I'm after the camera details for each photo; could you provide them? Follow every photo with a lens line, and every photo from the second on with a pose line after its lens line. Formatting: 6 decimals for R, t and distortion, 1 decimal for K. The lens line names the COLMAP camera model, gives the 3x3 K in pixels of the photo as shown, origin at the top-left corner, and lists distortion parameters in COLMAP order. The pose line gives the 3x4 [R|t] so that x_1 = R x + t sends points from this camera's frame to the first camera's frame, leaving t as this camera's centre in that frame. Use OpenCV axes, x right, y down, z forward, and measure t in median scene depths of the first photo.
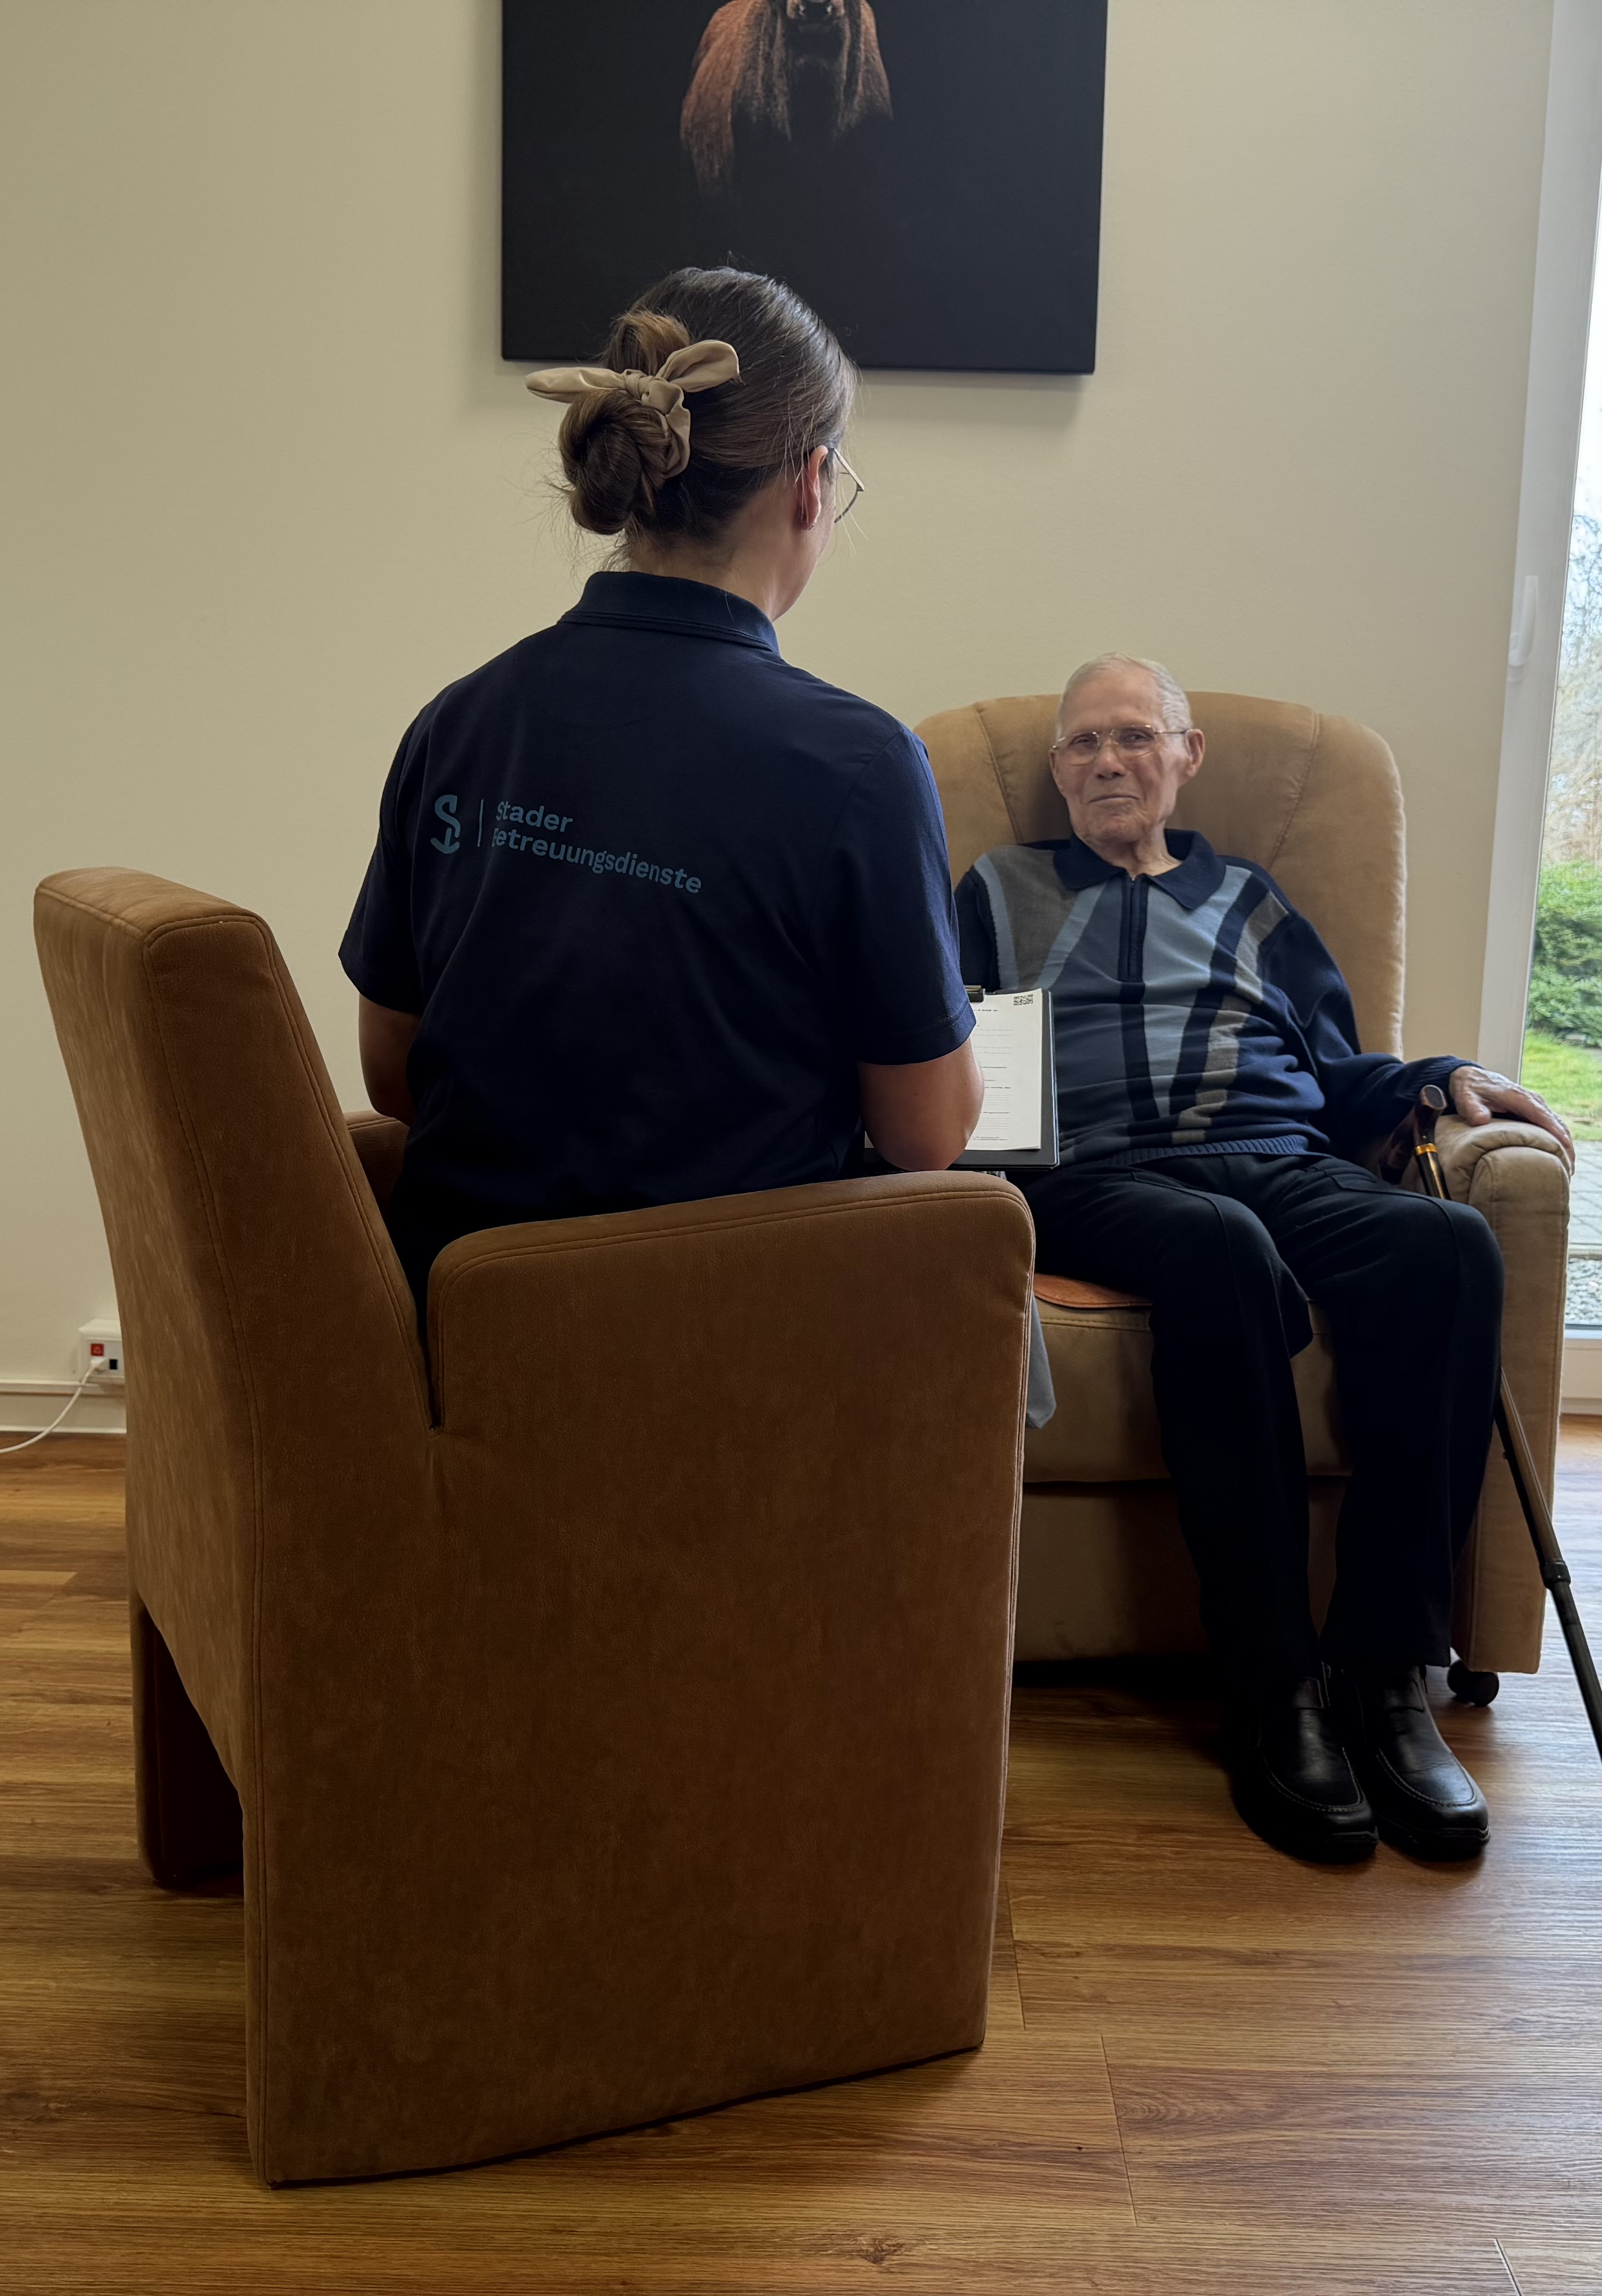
lens RADIAL K [[2237.6, 0, 800.7], [0, 2237.6, 1165.9], [0, 0, 1]] dist [-0.036591, 0.000000]
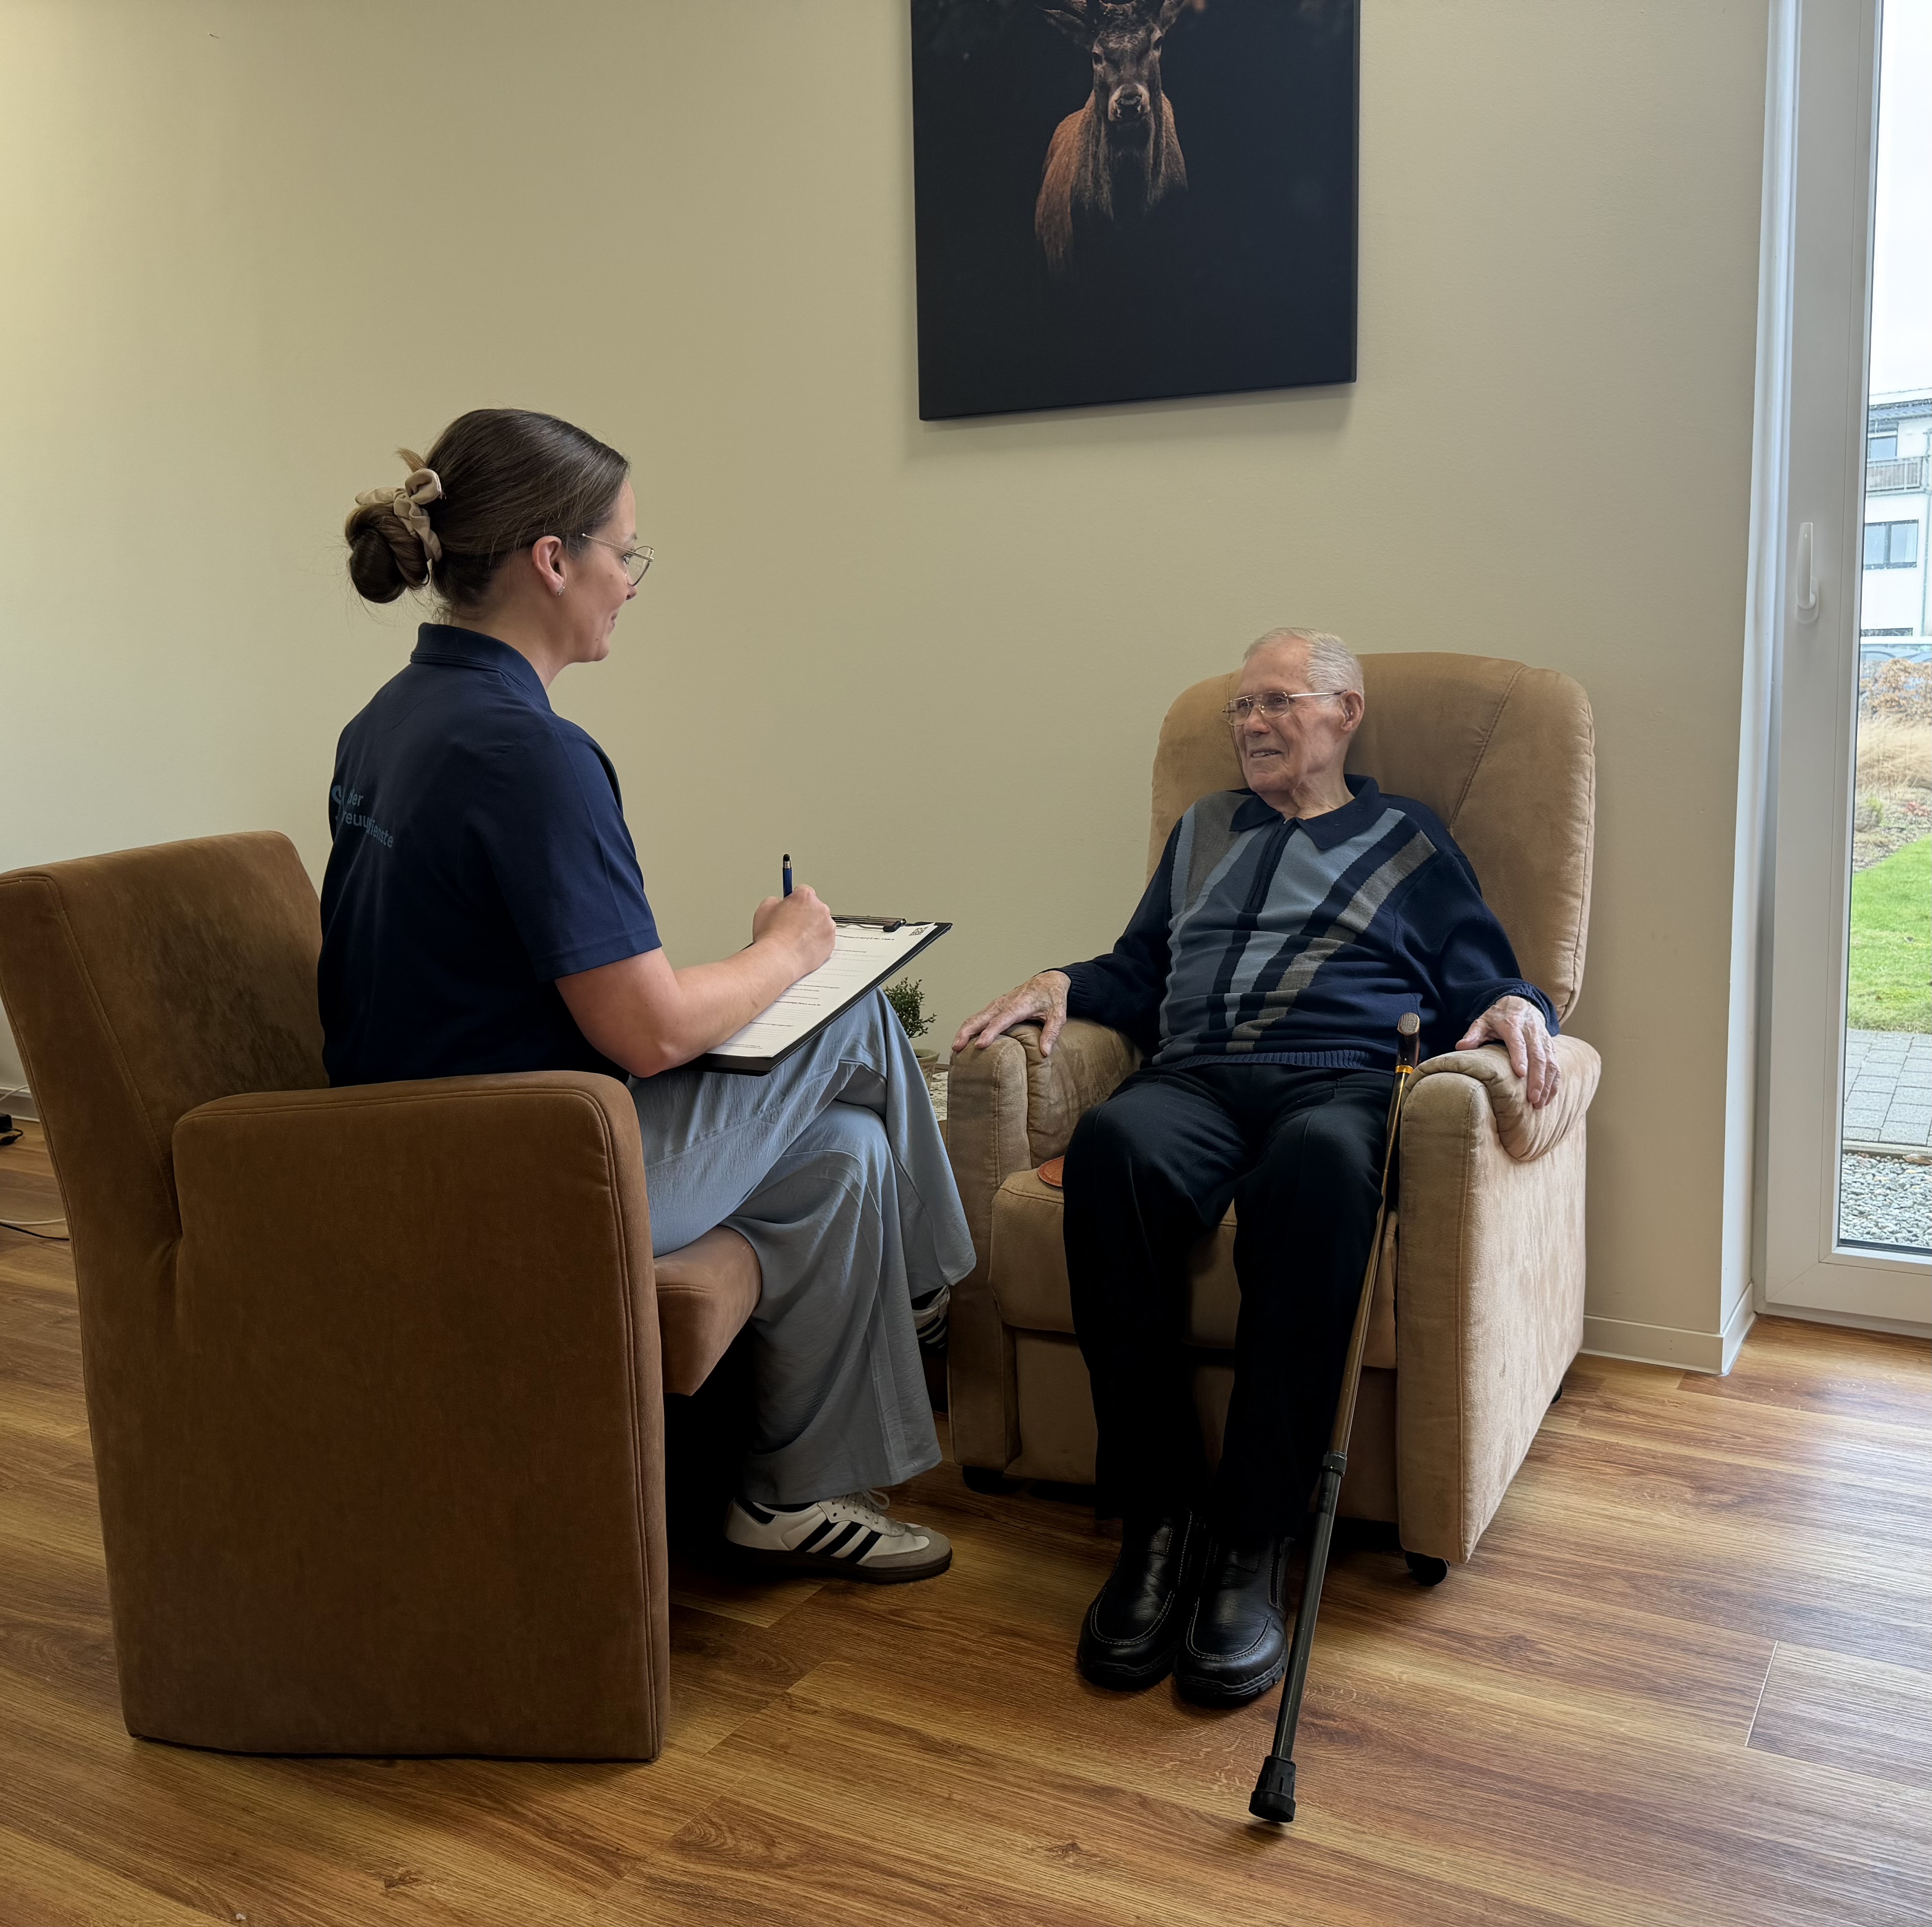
lens RADIAL K [[1861.1, 0, 972.4], [0, 1861.1, 949.0], [0, 0, 1]] dist [0.014514, 0.000000]
pose [[0.893109, 0.026028, -0.449086, 0.459577], [-0.044611, 0.998528, -0.030845, -0.026593], [0.447623, 0.047582, 0.892956, 0.070599]]
